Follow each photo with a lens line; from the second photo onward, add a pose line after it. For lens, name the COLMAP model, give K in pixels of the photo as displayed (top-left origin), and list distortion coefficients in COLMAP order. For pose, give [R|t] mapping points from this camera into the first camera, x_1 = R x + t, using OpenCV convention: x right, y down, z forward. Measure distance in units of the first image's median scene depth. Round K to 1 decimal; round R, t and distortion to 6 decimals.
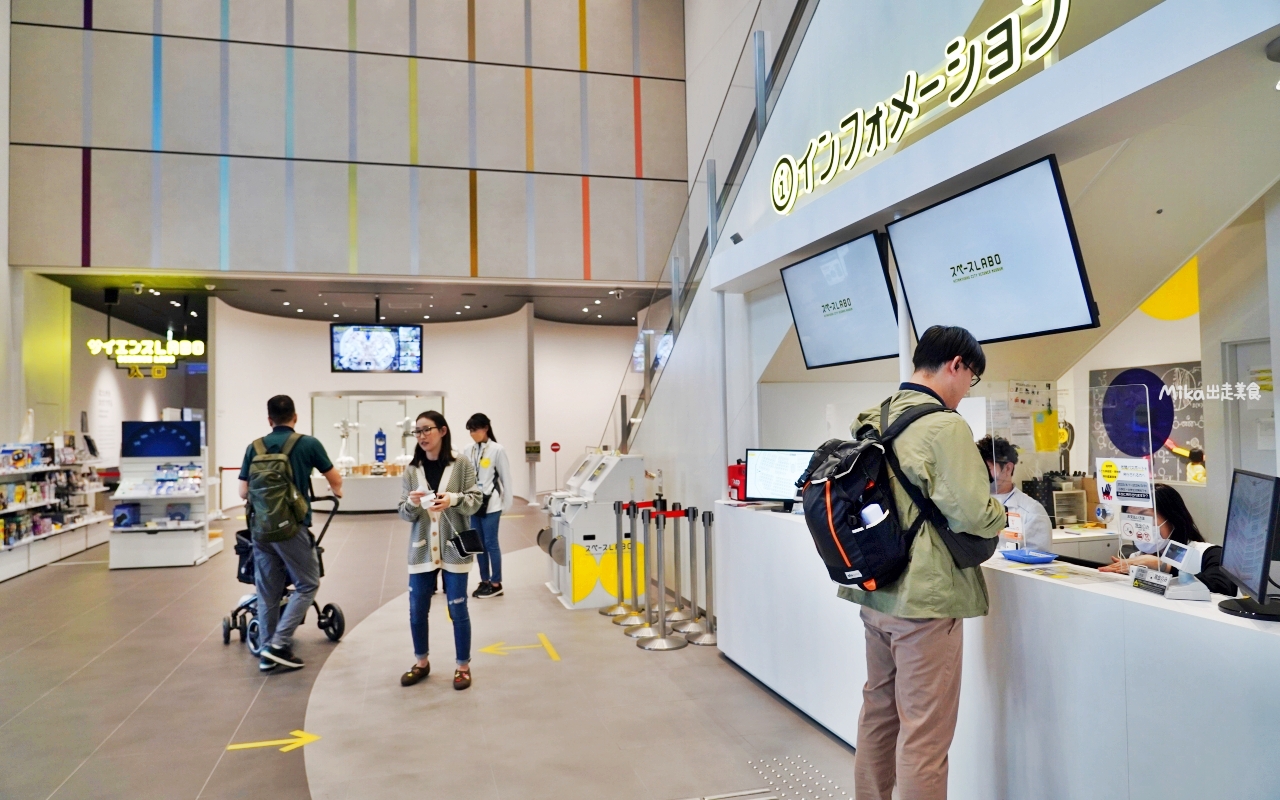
lens RADIAL K [[879.2, 0, 640.0], [0, 879.2, 400.0], [0, 0, 1]] dist [-0.000635, -0.000522]
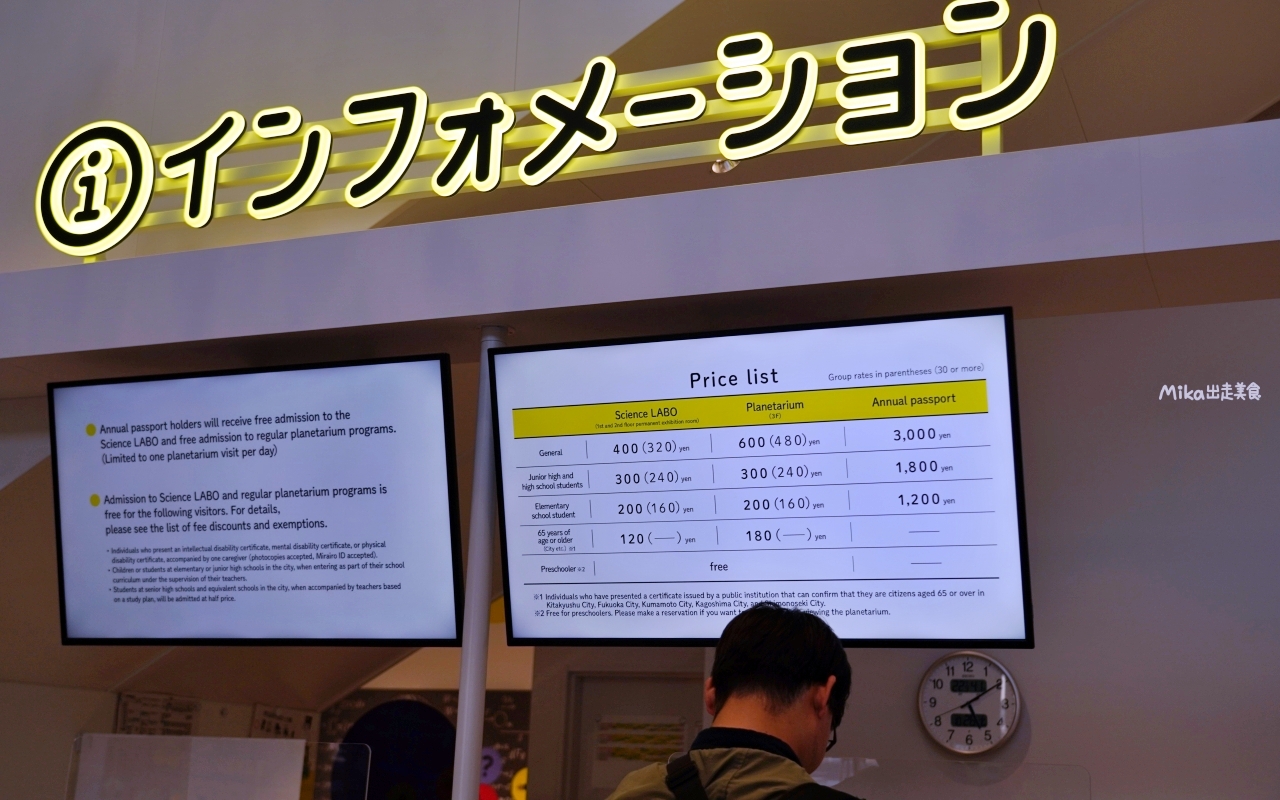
lens RADIAL K [[1527.0, 0, 640.0], [0, 1527.0, 400.0], [0, 0, 1]] dist [0.015555, 0.017540]
pose [[0.601530, 0.234951, 0.763518, -0.288944], [-0.071993, 0.967826, -0.241102, 0.007759], [-0.795600, 0.090062, 0.599091, 0.526592]]
